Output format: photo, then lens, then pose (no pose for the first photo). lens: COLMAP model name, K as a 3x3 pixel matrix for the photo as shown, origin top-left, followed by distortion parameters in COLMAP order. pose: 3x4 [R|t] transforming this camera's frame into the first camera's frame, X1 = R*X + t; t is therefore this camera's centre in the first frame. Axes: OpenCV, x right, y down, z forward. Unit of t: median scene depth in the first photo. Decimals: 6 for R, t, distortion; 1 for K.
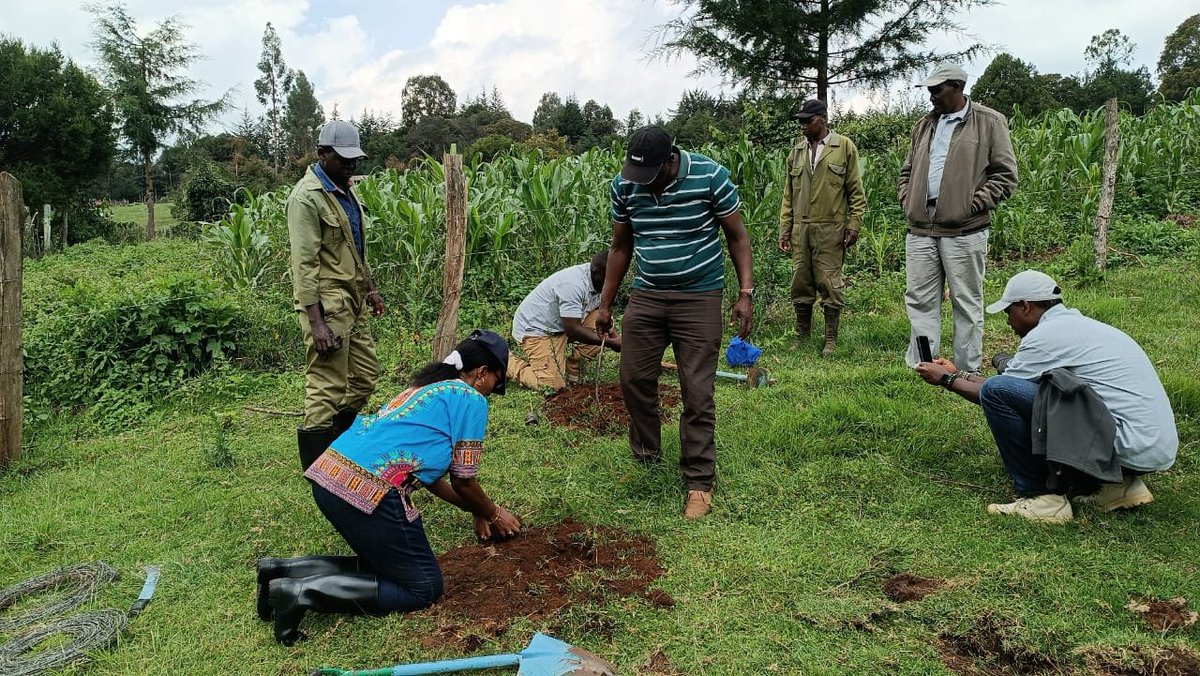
lens RADIAL K [[814.2, 0, 600.0], [0, 814.2, 338.0], [0, 0, 1]] dist [0.001590, -0.022947]
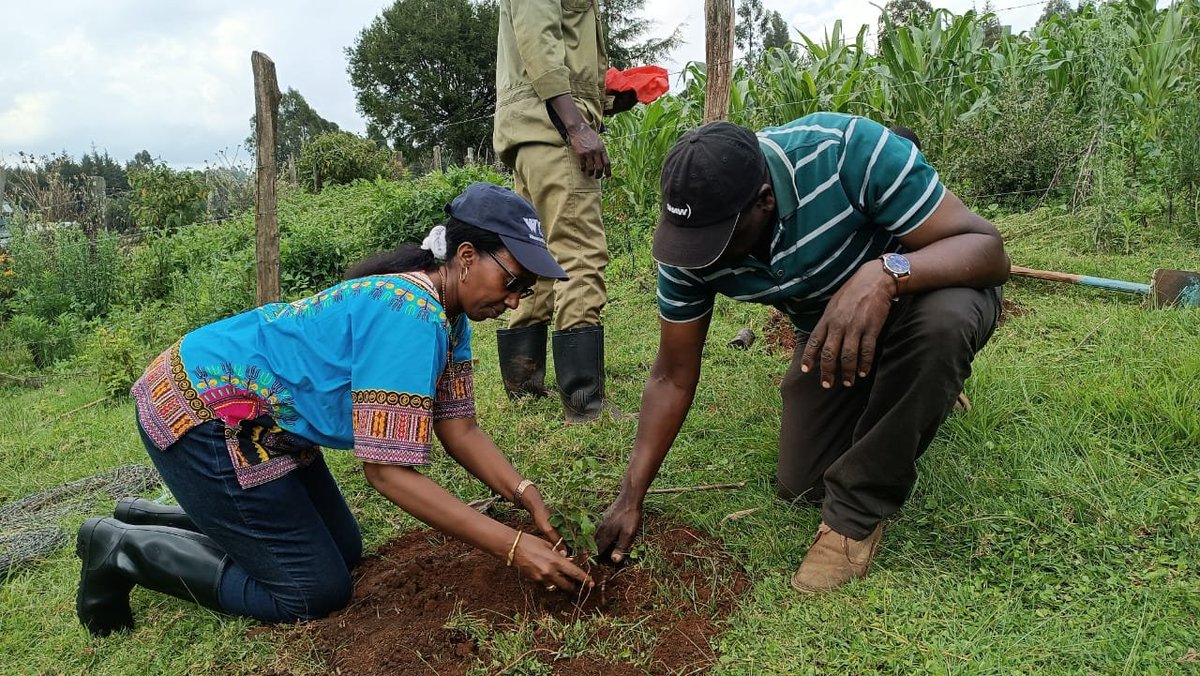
lens RADIAL K [[814.2, 0, 600.0], [0, 814.2, 338.0], [0, 0, 1]] dist [0.001590, -0.022947]
pose [[0.848403, 0.066613, -0.525142, 0.056765], [-0.028487, 0.996358, 0.080364, 0.017529], [0.528583, -0.053222, 0.847211, 0.148350]]
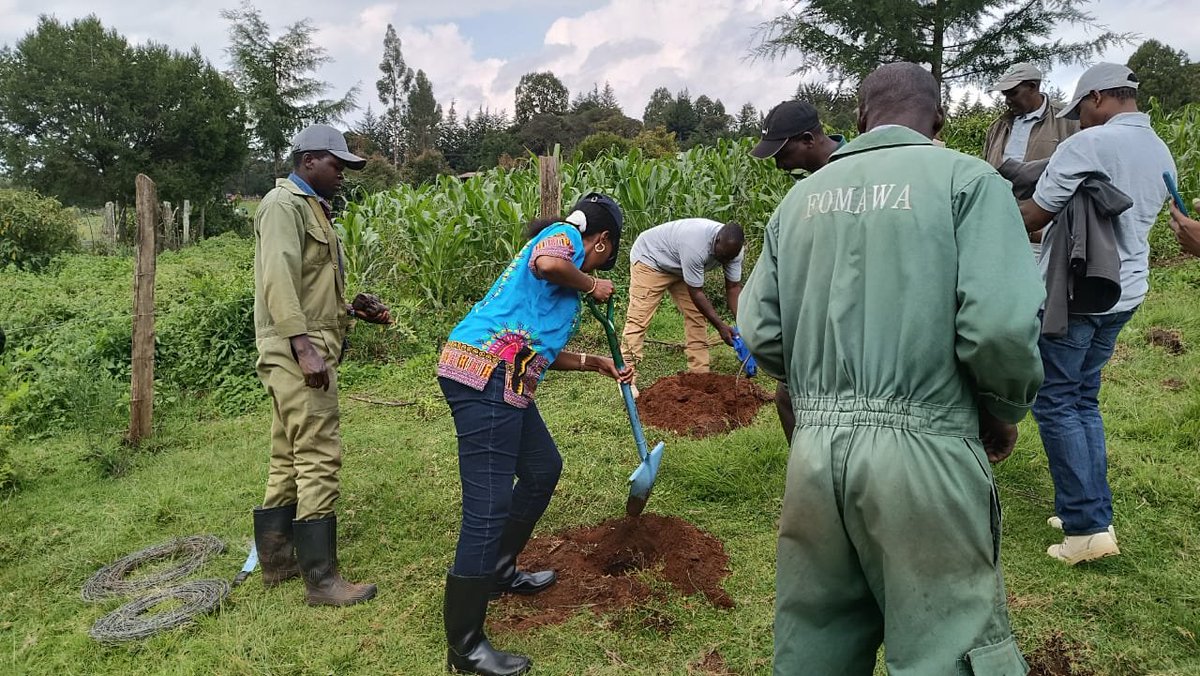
lens RADIAL K [[815.5, 0, 607.8], [0, 815.5, 340.3], [0, 0, 1]] dist [-0.000621, -0.025197]
pose [[0.992481, 0.023417, -0.120136, 0.009899], [-0.022577, 0.999710, 0.008352, -0.001782], [0.120296, -0.005576, 0.992722, -0.005199]]
